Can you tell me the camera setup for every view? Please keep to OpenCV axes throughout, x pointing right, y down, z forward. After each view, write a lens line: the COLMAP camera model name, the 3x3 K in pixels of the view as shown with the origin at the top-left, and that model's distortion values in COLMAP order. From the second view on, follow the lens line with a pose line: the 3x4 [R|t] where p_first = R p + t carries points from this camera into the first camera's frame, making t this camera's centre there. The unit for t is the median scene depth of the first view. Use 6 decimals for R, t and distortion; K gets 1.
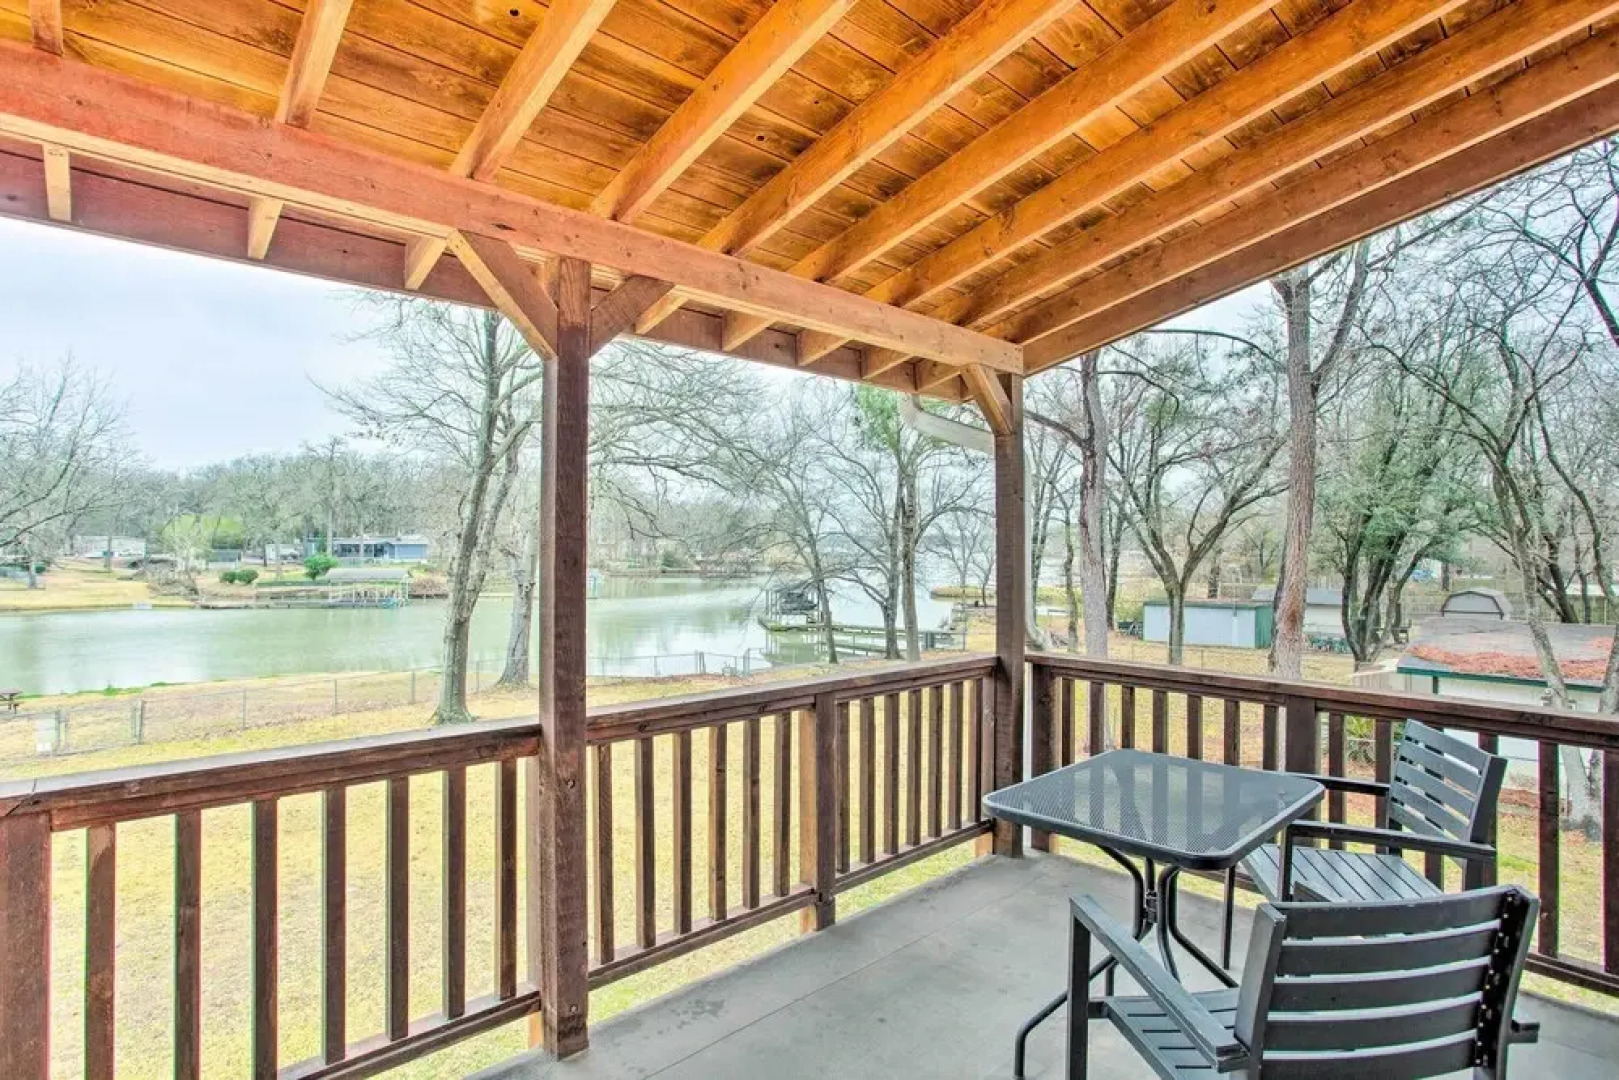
lens RADIAL K [[814.1, 0, 809.5], [0, 814.1, 540.0], [0, 0, 1]] dist [-0.019914, 0.000019]
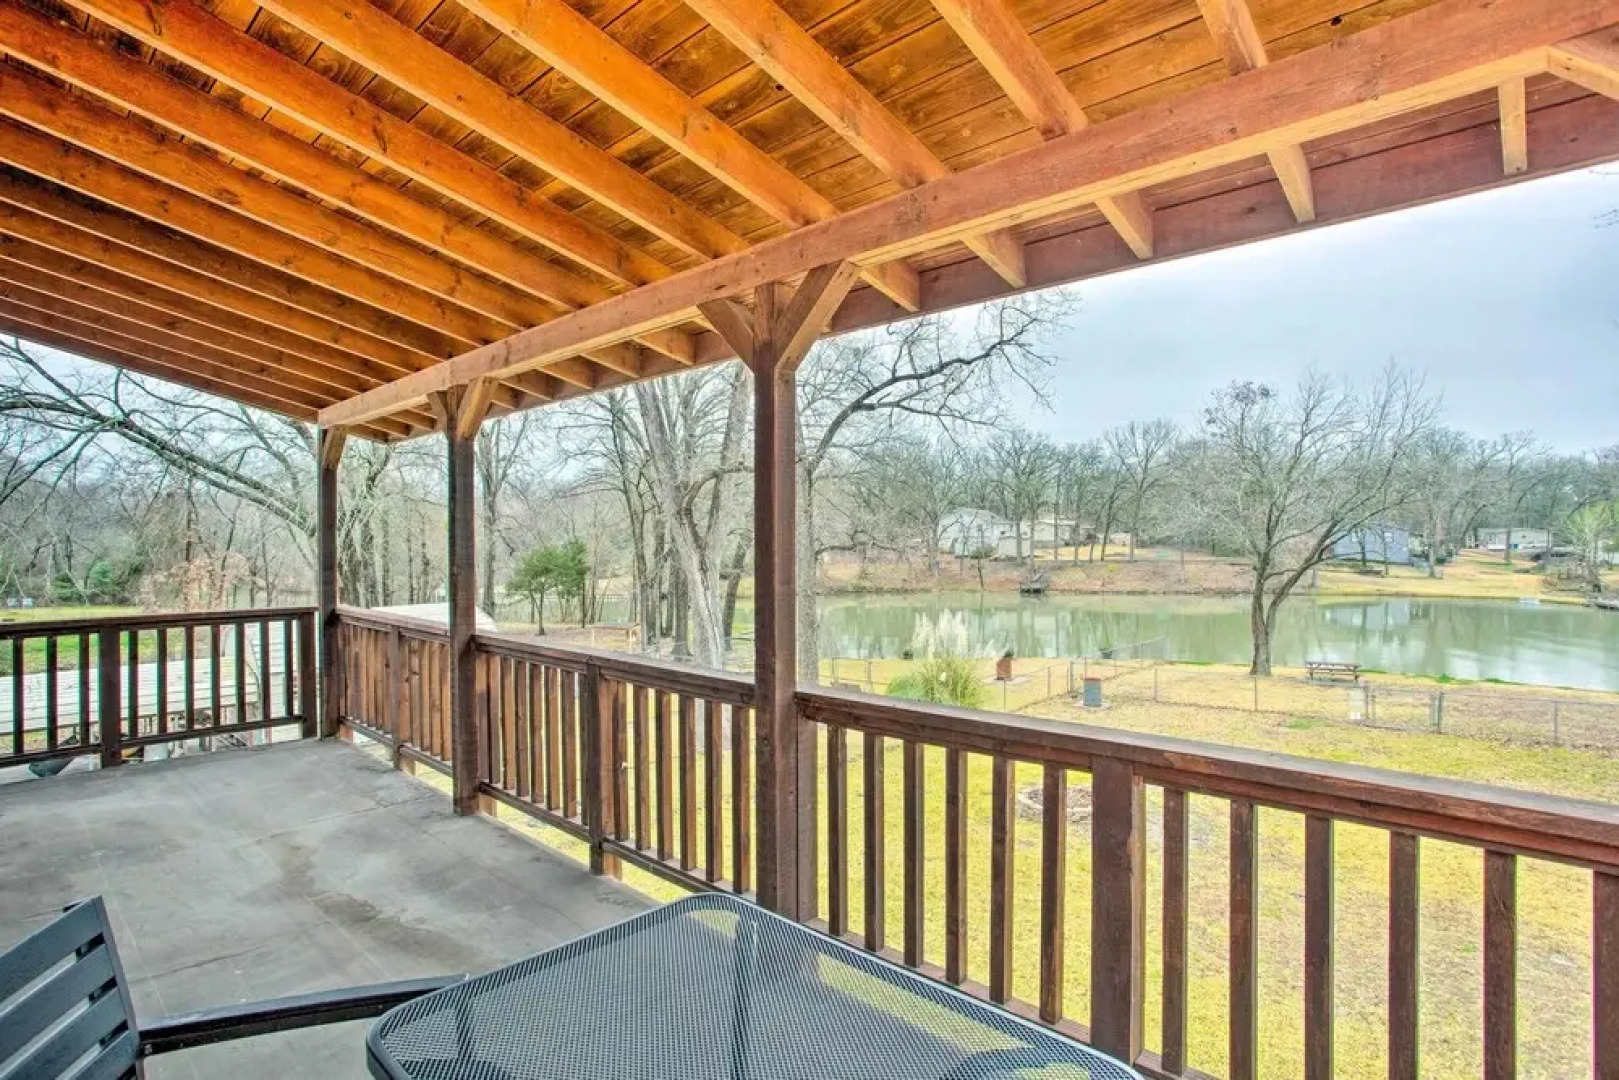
lens RADIAL K [[814.1, 0, 809.5], [0, 814.1, 540.0], [0, 0, 1]] dist [-0.019914, 0.000019]
pose [[0.077400, -0.005034, -0.996987, 0.072071], [0.014106, 0.999893, -0.003954, 0.001811], [0.996900, -0.013757, 0.077462, 0.080938]]
